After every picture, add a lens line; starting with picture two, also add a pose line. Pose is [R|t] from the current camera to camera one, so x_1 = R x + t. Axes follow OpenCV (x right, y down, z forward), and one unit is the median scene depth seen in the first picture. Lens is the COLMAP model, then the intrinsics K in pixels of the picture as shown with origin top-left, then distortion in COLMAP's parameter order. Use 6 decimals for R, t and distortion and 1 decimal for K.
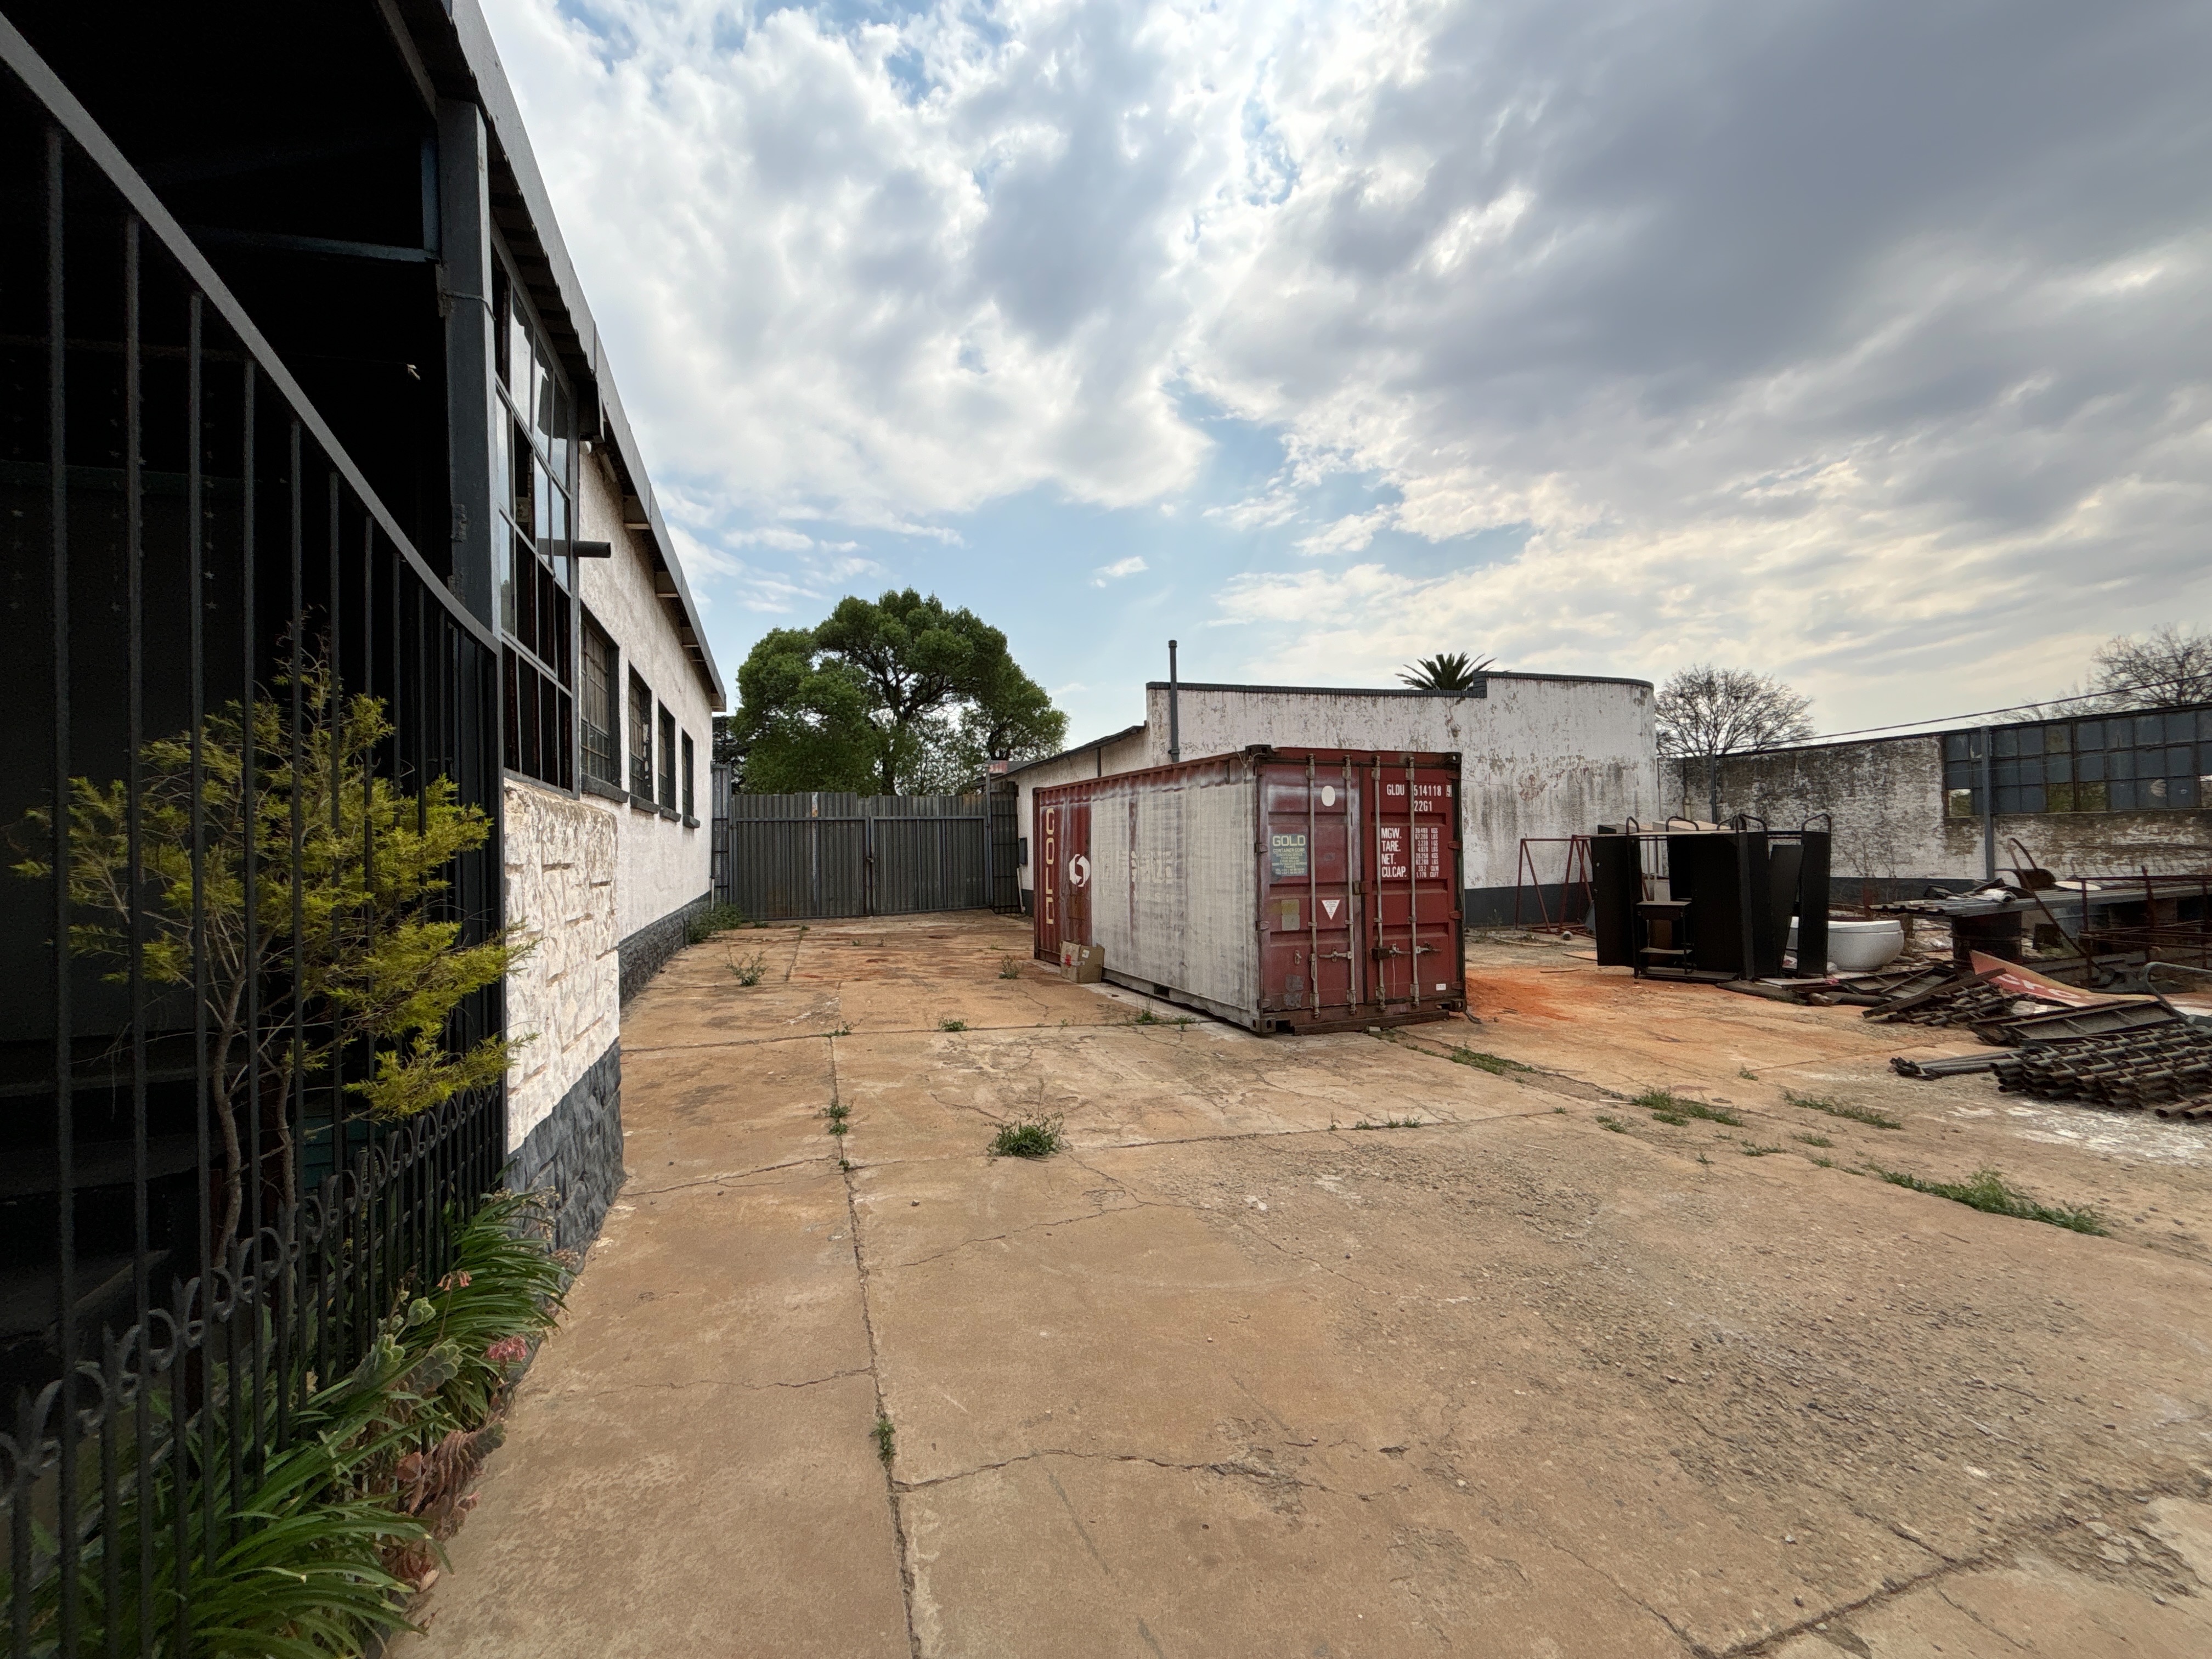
lens RADIAL K [[893.5, 0, 1102.1], [0, 893.5, 824.2], [0, 0, 1]] dist [-0.000909, 0.000160]
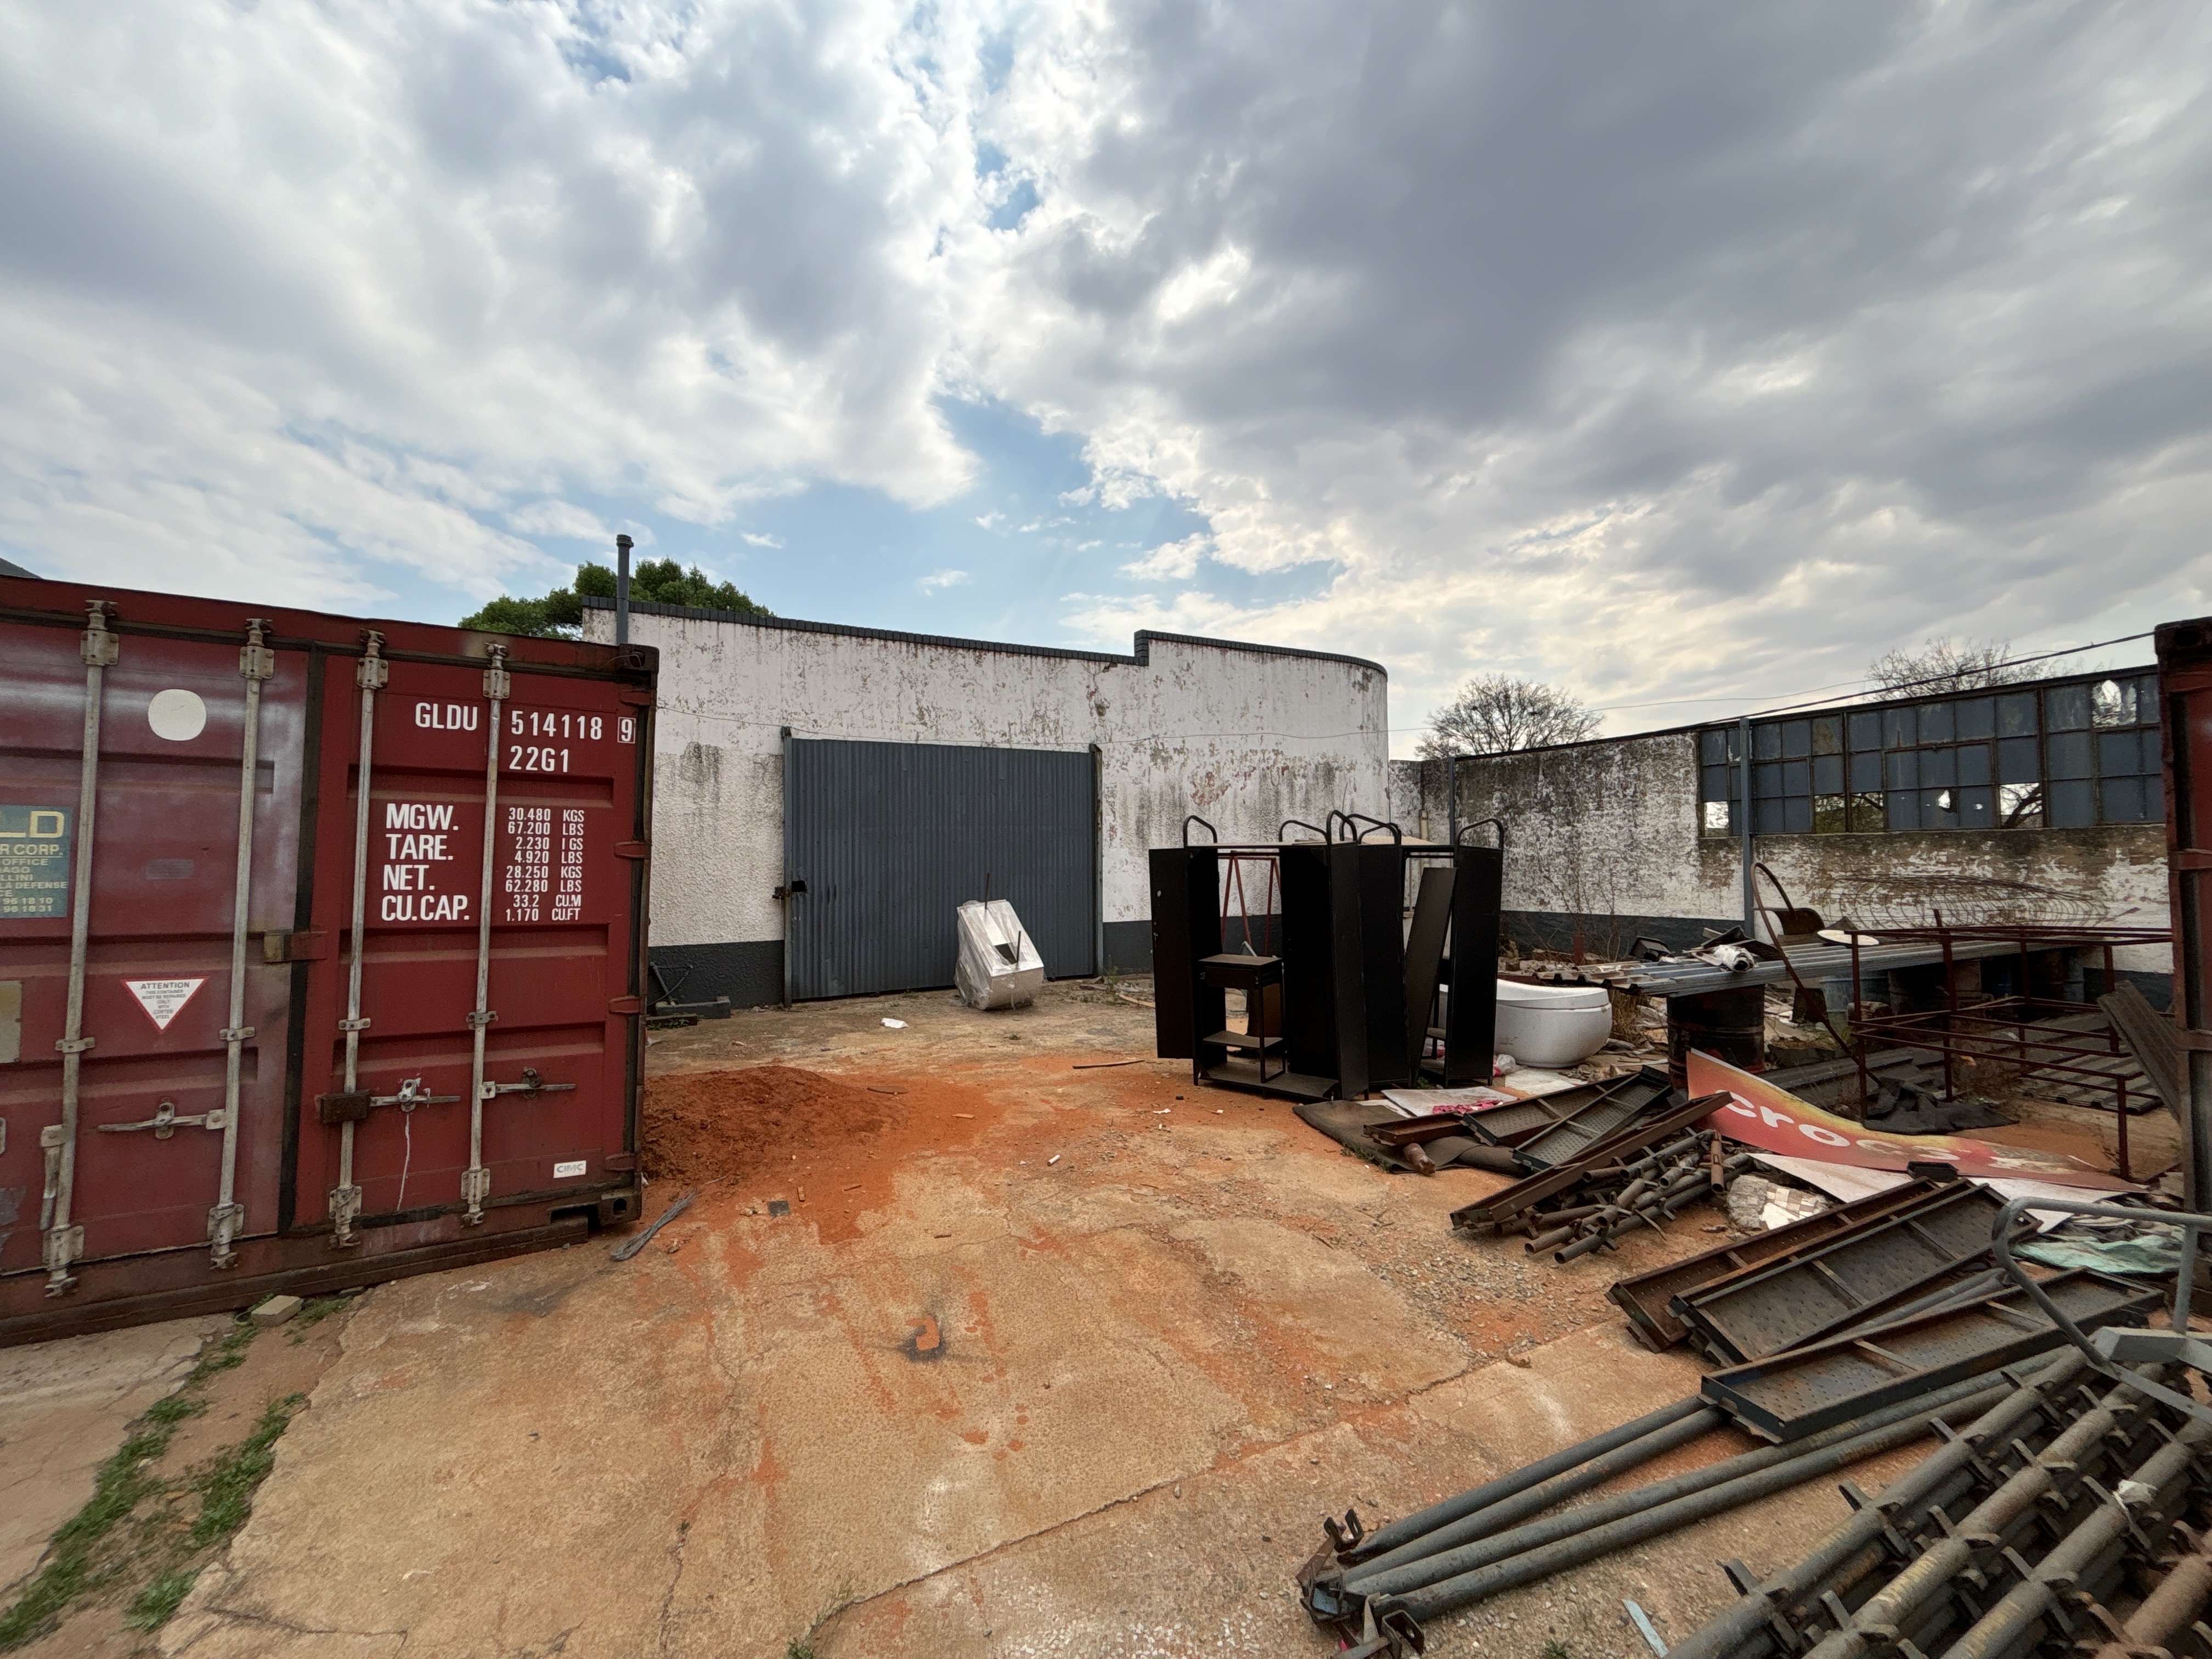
lens RADIAL K [[893.5, 0, 1102.1], [0, 893.5, 824.2], [0, 0, 1]] dist [-0.000909, 0.000160]
pose [[0.991305, 0.024968, 0.129192, 0.386834], [-0.022226, 0.999497, -0.022629, 0.010455], [-0.129692, 0.019560, 0.991361, 0.350381]]
